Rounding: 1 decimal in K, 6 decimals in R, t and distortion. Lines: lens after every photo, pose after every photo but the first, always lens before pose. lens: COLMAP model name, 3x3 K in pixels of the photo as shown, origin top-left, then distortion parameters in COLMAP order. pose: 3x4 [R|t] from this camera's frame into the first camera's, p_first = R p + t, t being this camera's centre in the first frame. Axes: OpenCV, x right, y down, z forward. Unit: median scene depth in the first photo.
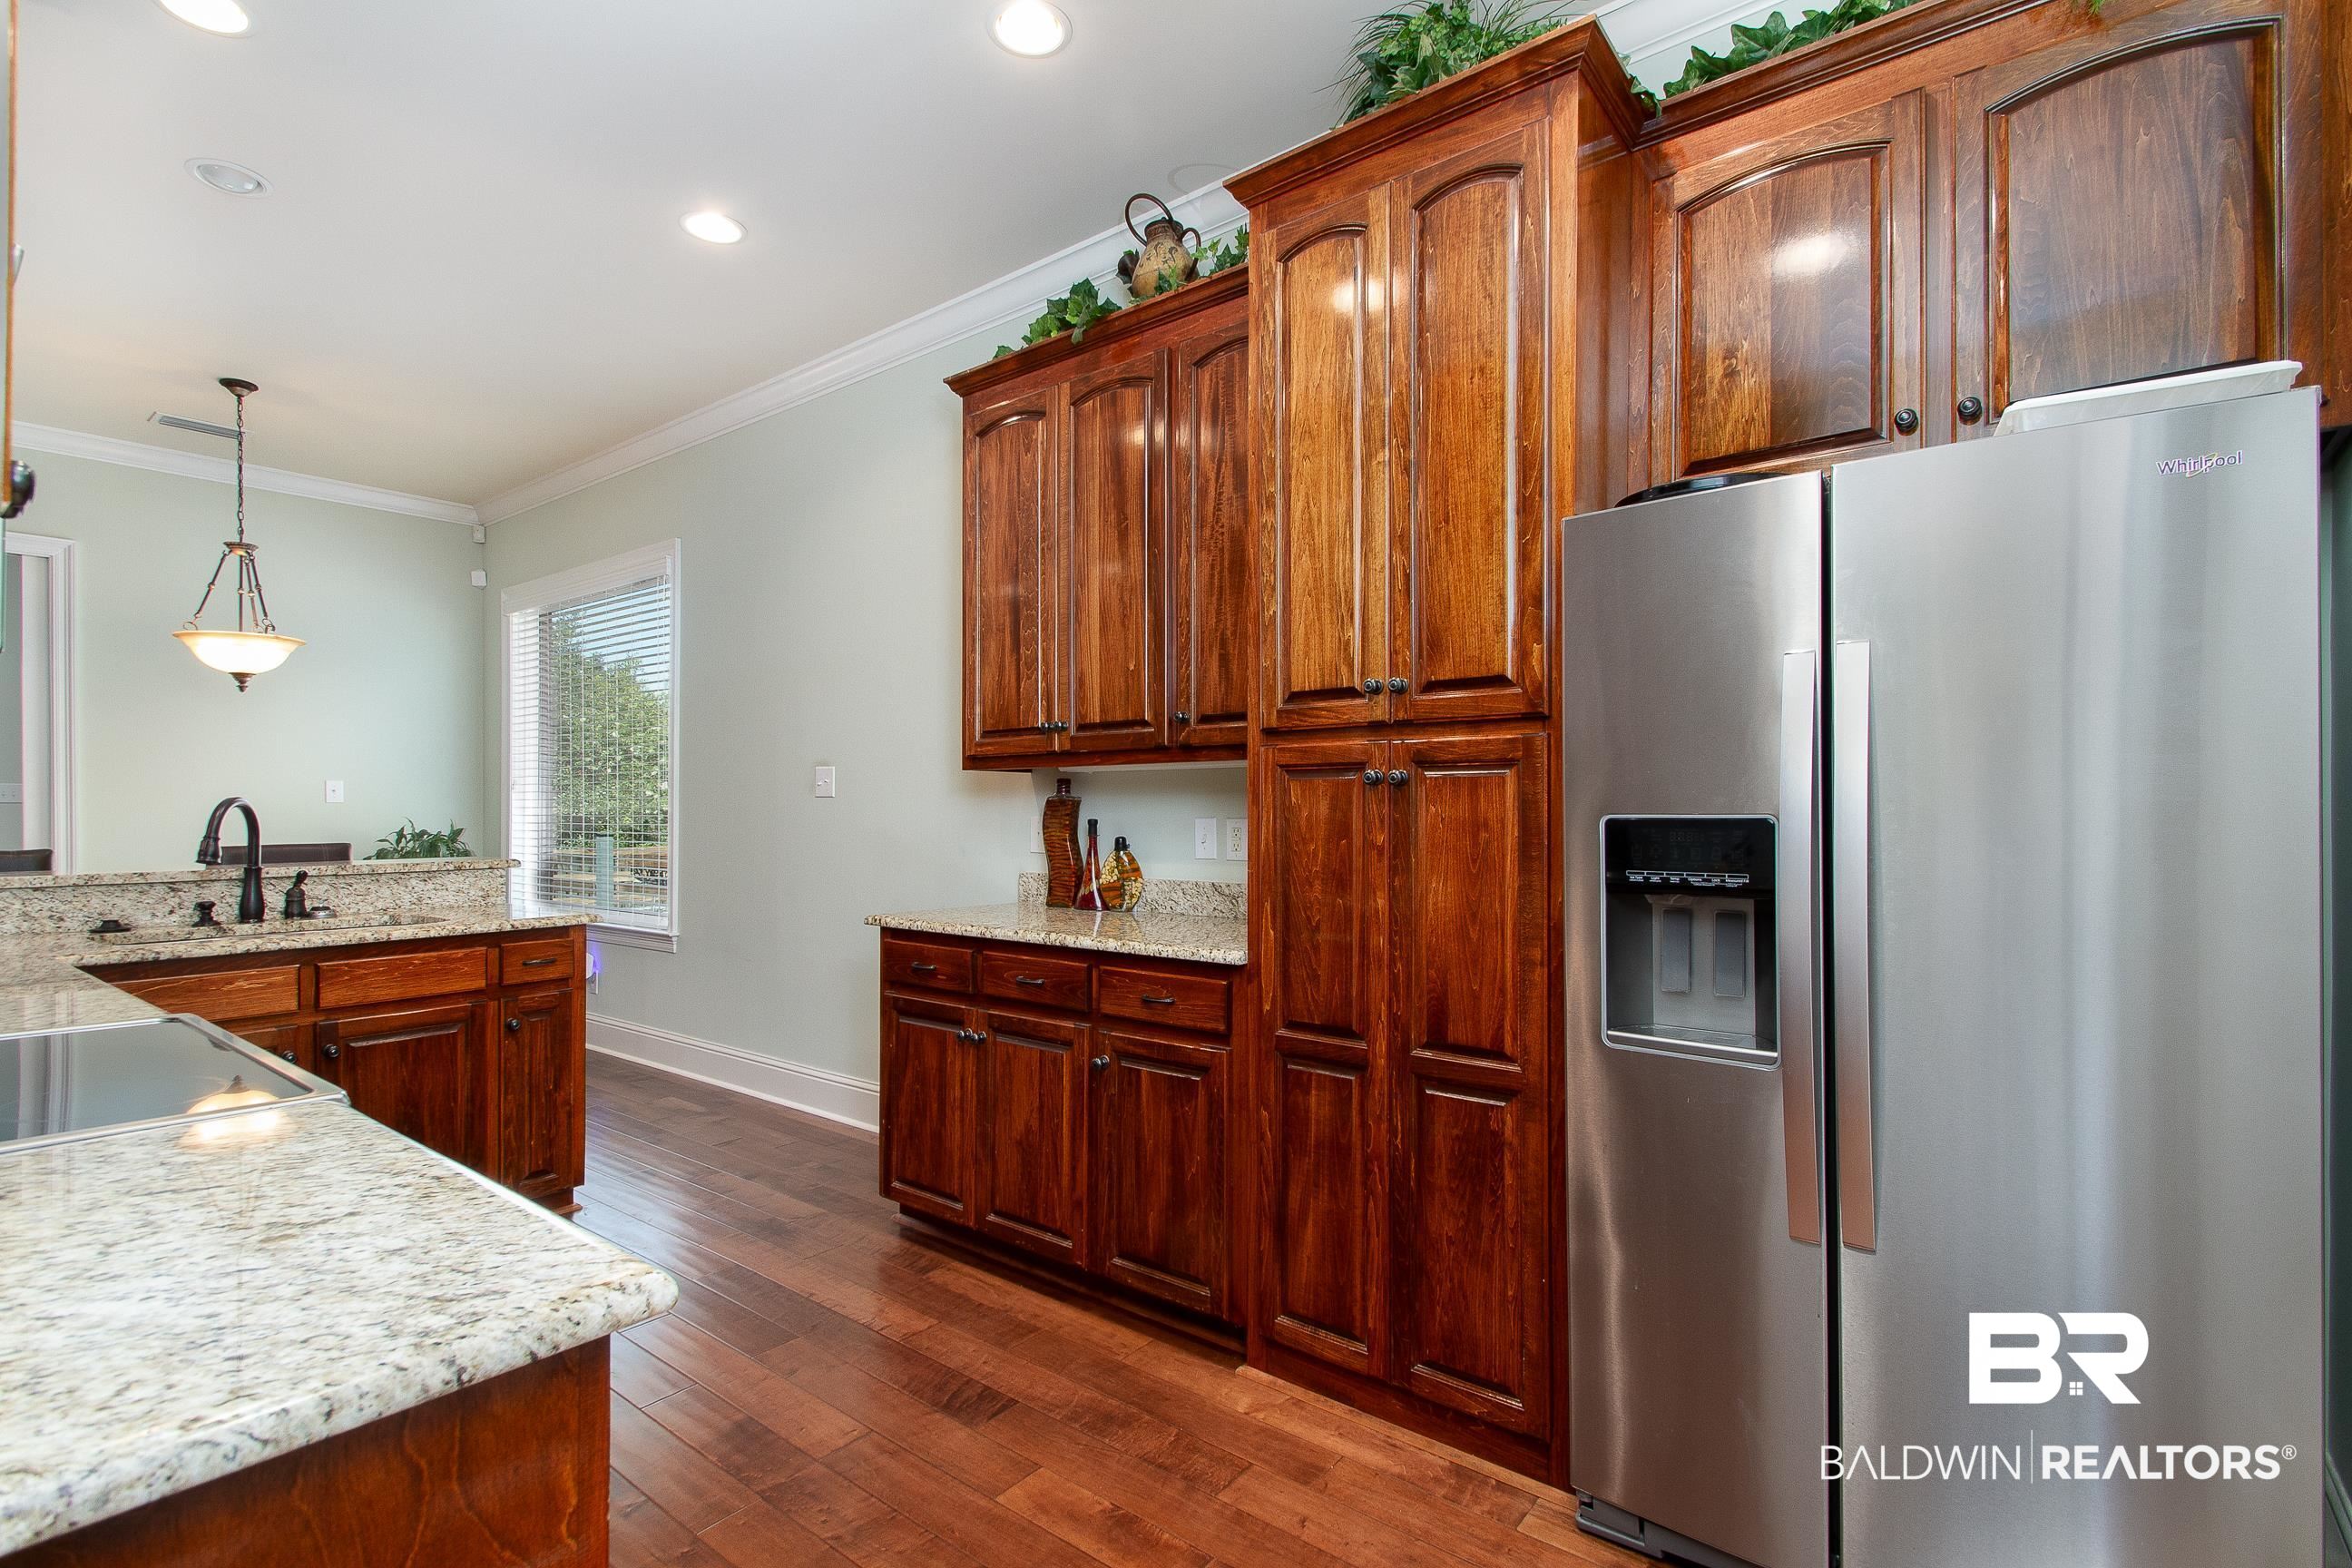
lens RADIAL K [[1102.1, 0, 1153.3], [0, 1102.1, 802.2], [0, 0, 1]] dist [0.019905, -0.000301]
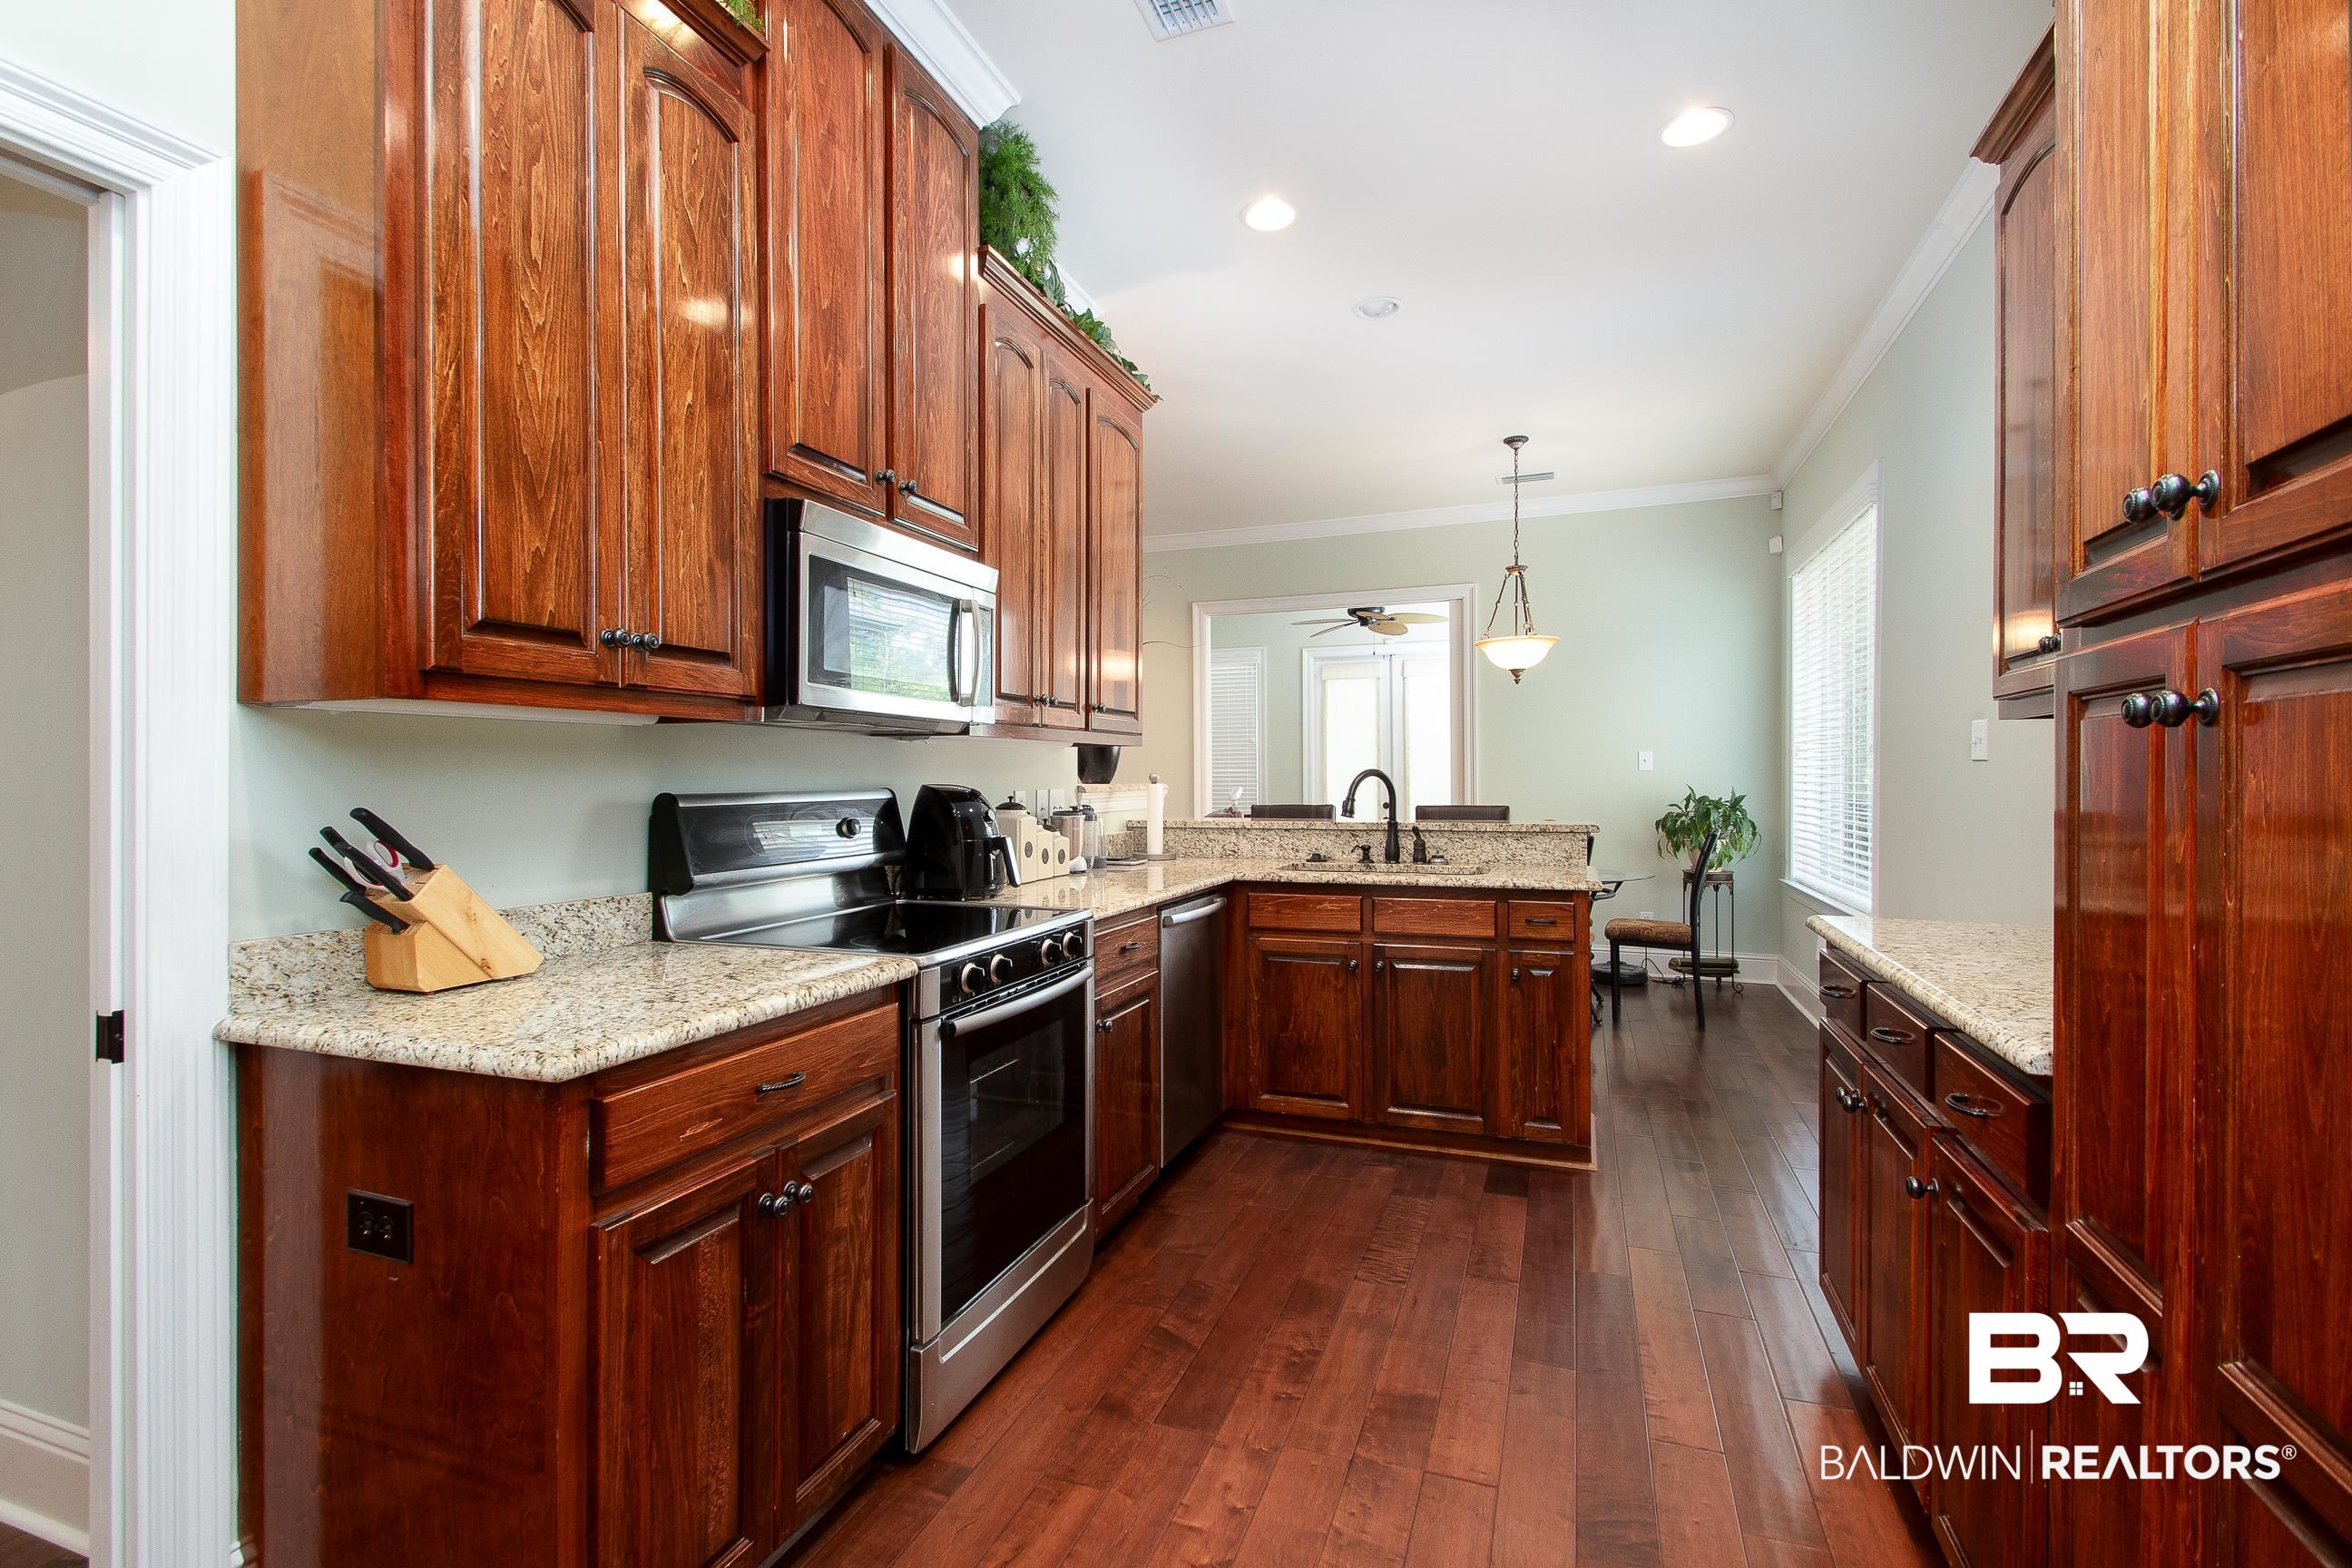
lens RADIAL K [[1102.1, 0, 1161.0], [0, 1102.1, 776.4], [0, 0, 1]] dist [0.019905, -0.000301]
pose [[0.309053, -0.000390, -0.951045, 0.344246], [0.006994, 0.999974, 0.001863, 0.000794], [0.951019, -0.007227, 0.309047, 0.327669]]
